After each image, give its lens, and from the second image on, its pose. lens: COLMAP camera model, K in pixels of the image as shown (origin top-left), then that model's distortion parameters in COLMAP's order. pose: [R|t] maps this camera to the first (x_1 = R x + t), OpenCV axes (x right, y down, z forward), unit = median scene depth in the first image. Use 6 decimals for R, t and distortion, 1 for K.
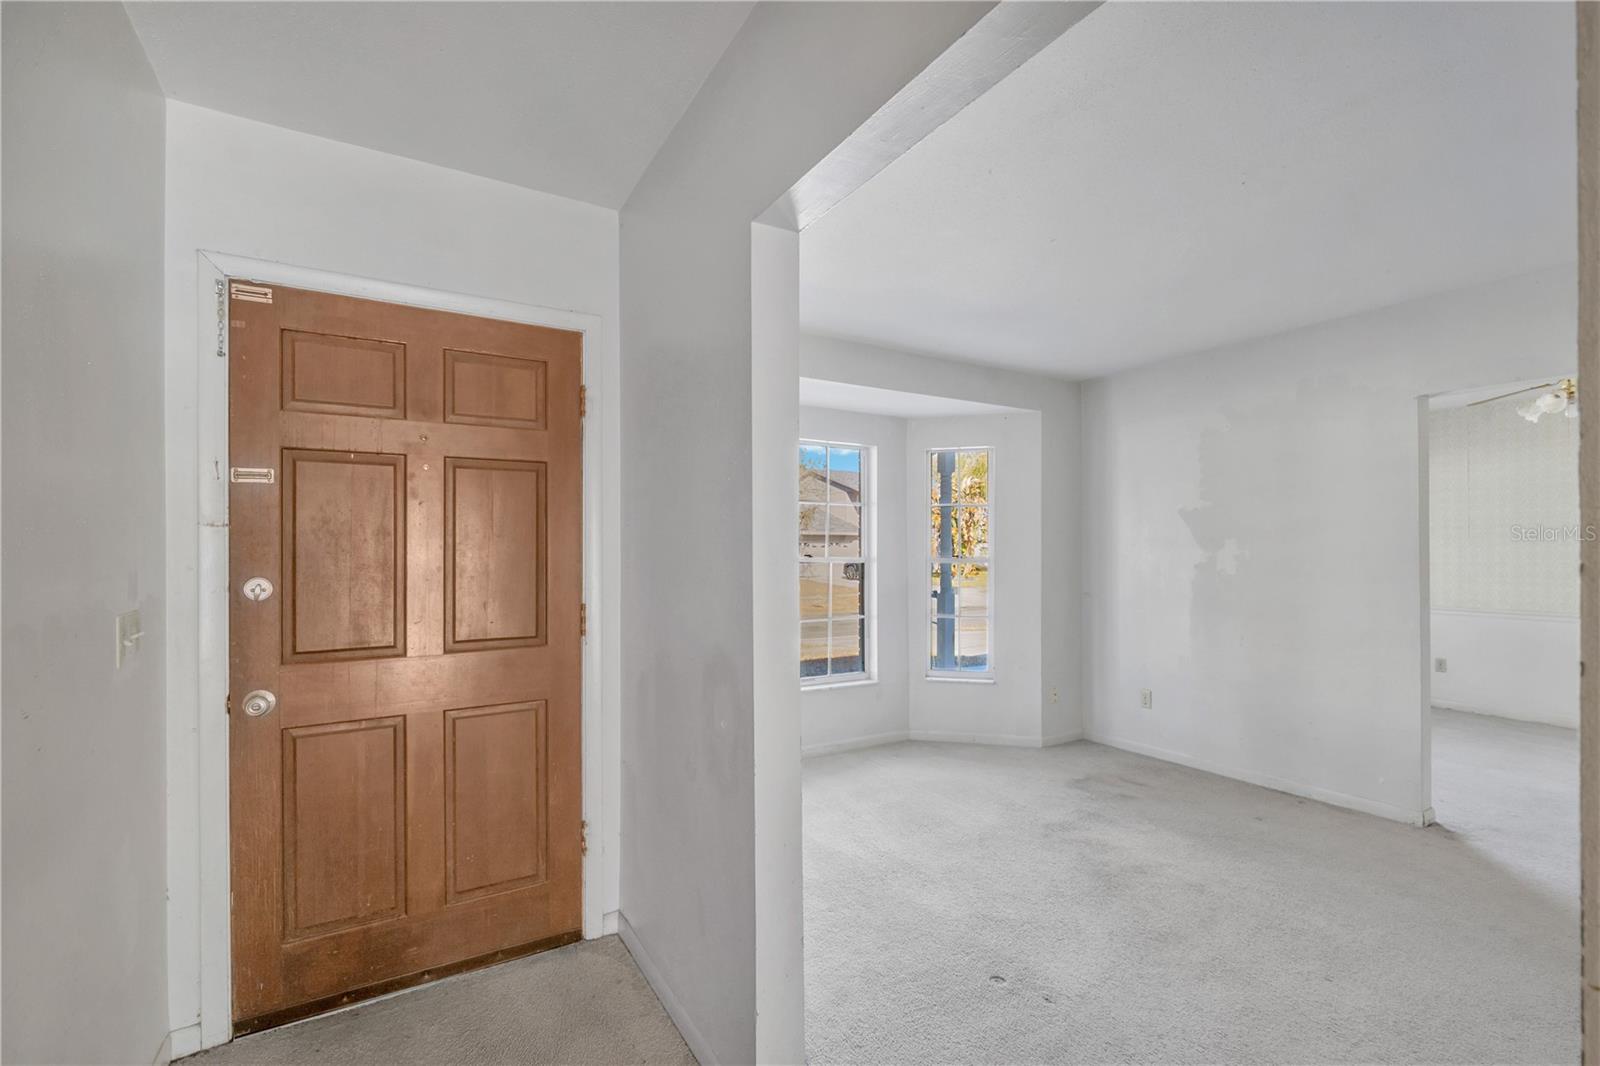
lens RADIAL K [[716.1, 0, 800.6], [0, 716.1, 544.2], [0, 0, 1]] dist [-0.001189, 0.000494]
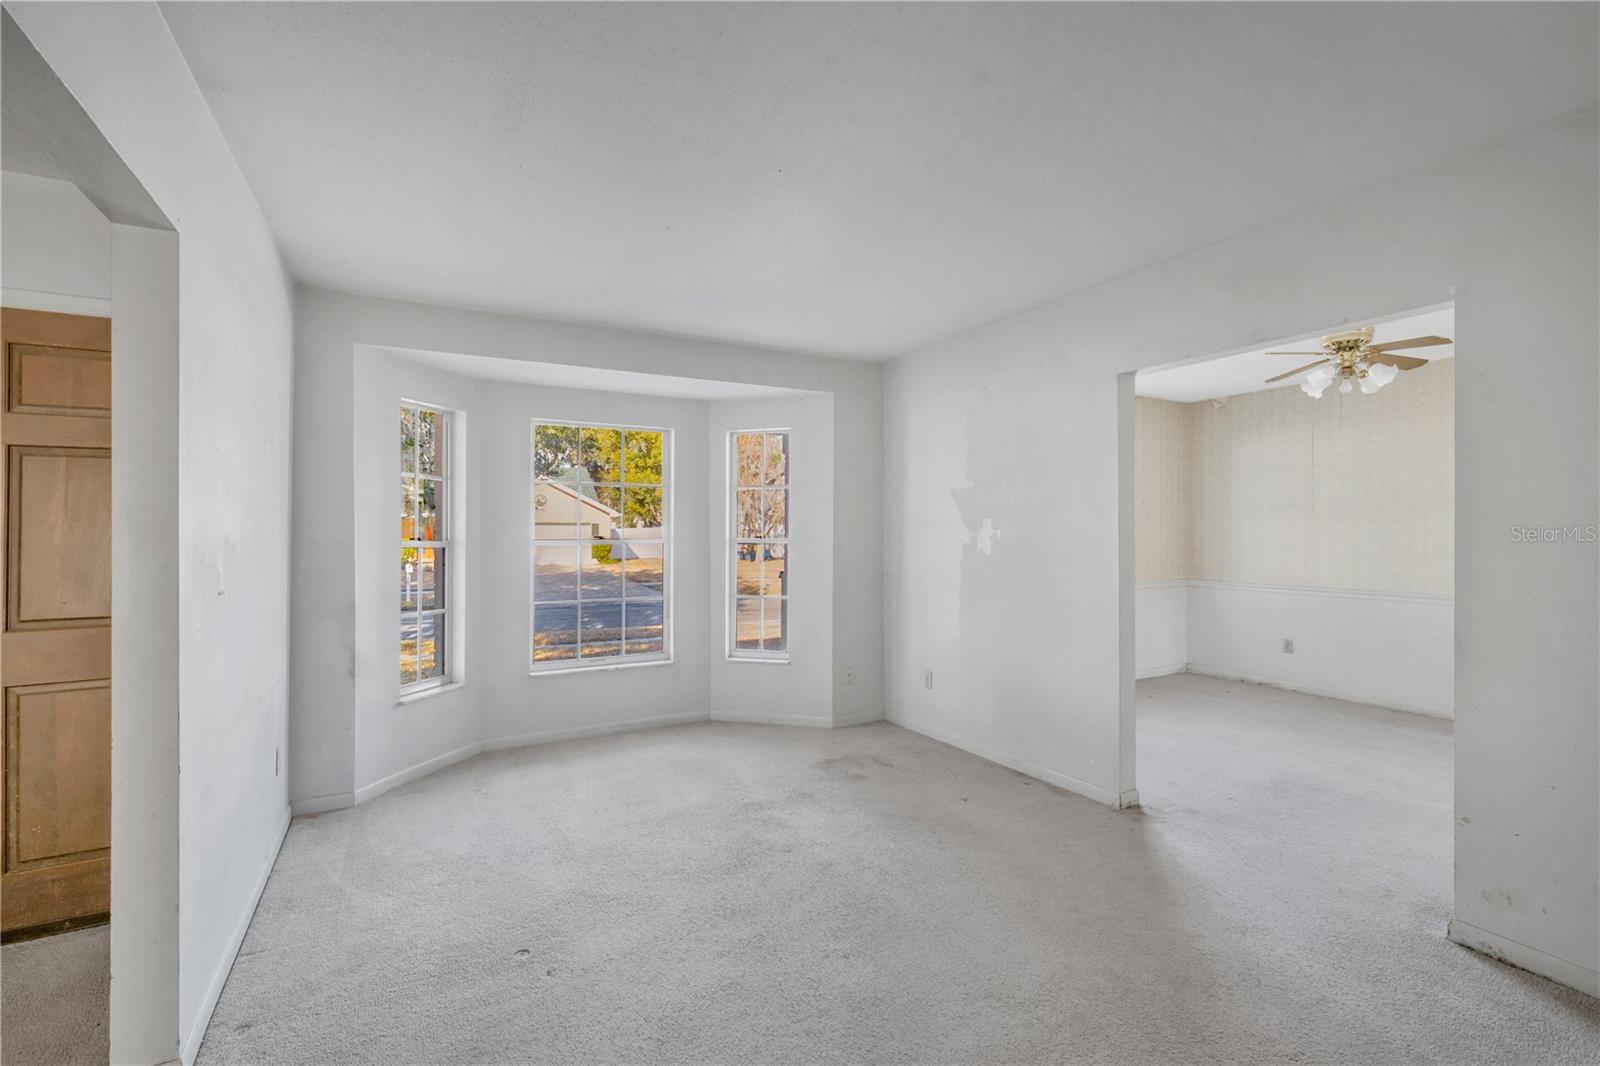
lens RADIAL K [[716.1, 0, 798.1], [0, 716.1, 520.6], [0, 0, 1]] dist [-0.001189, 0.000494]
pose [[0.999462, -0.005810, -0.032276, 0.404289], [0.005557, 0.999953, -0.007943, 0.001892], [0.032320, 0.007759, 0.999447, -0.005919]]
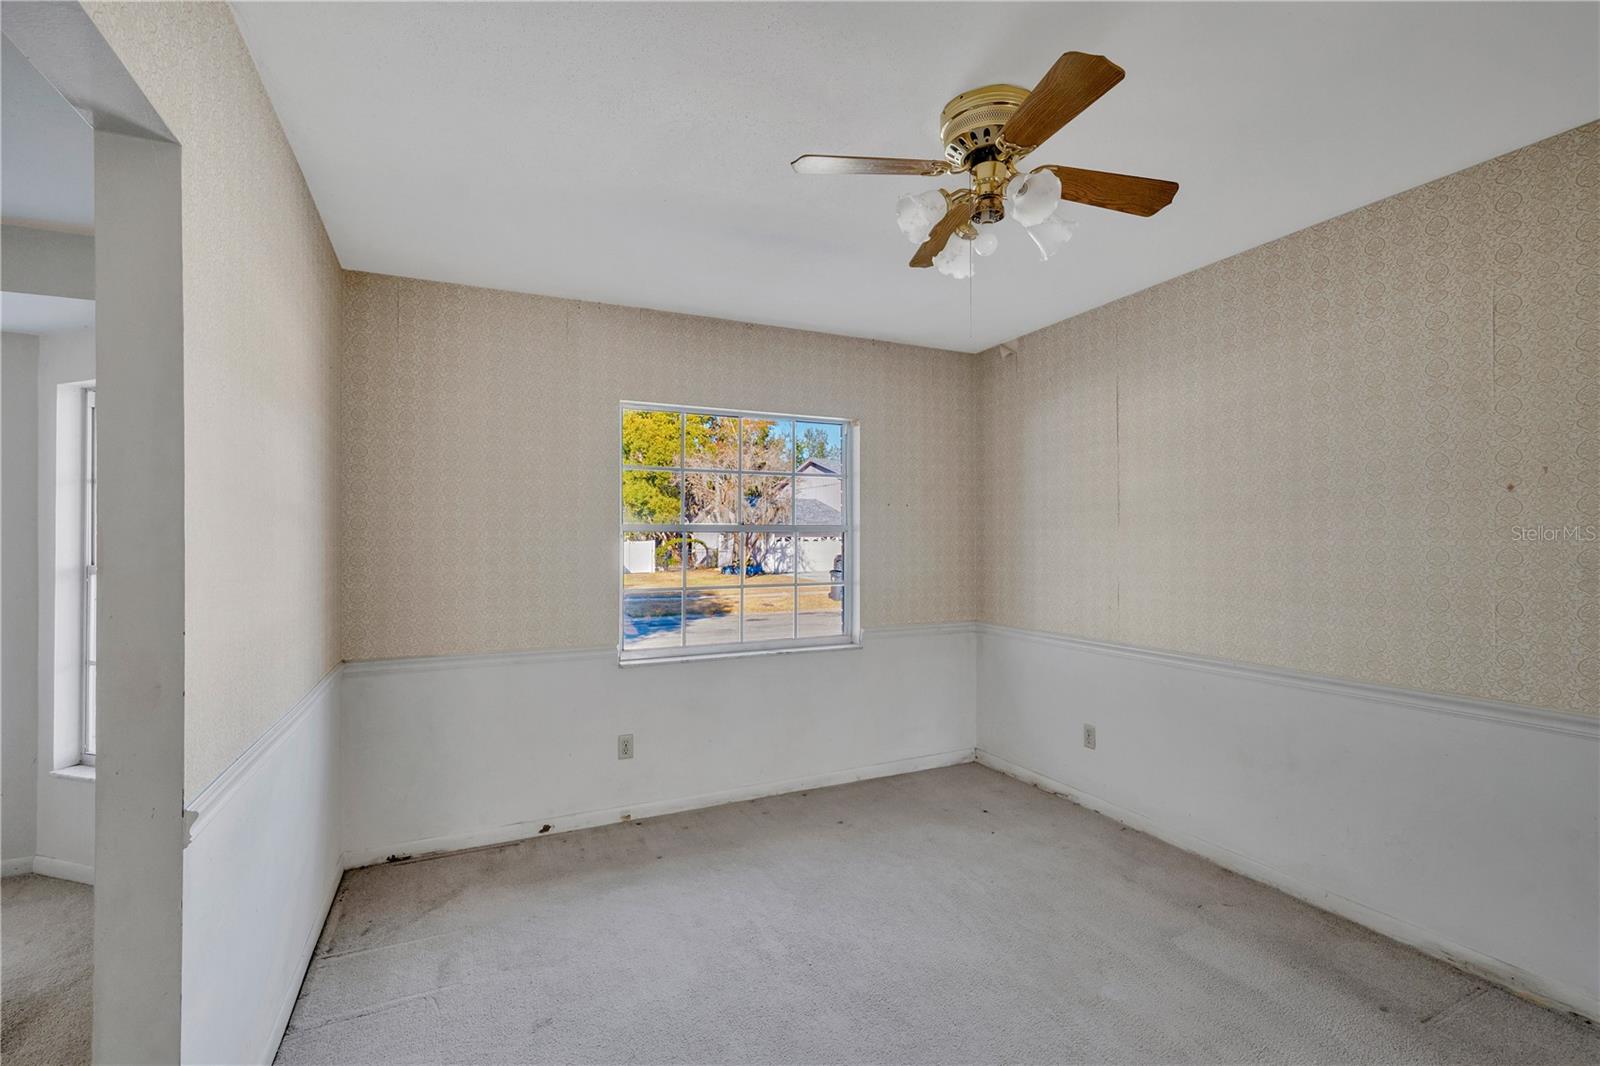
lens RADIAL K [[716.1, 0, 808.2], [0, 716.1, 528.8], [0, 0, 1]] dist [-0.001189, 0.000494]
pose [[0.997071, -0.009764, -0.075858, 1.103094], [0.008732, 0.999865, -0.013917, 0.001900], [0.075983, 0.013214, 0.997022, 0.592361]]
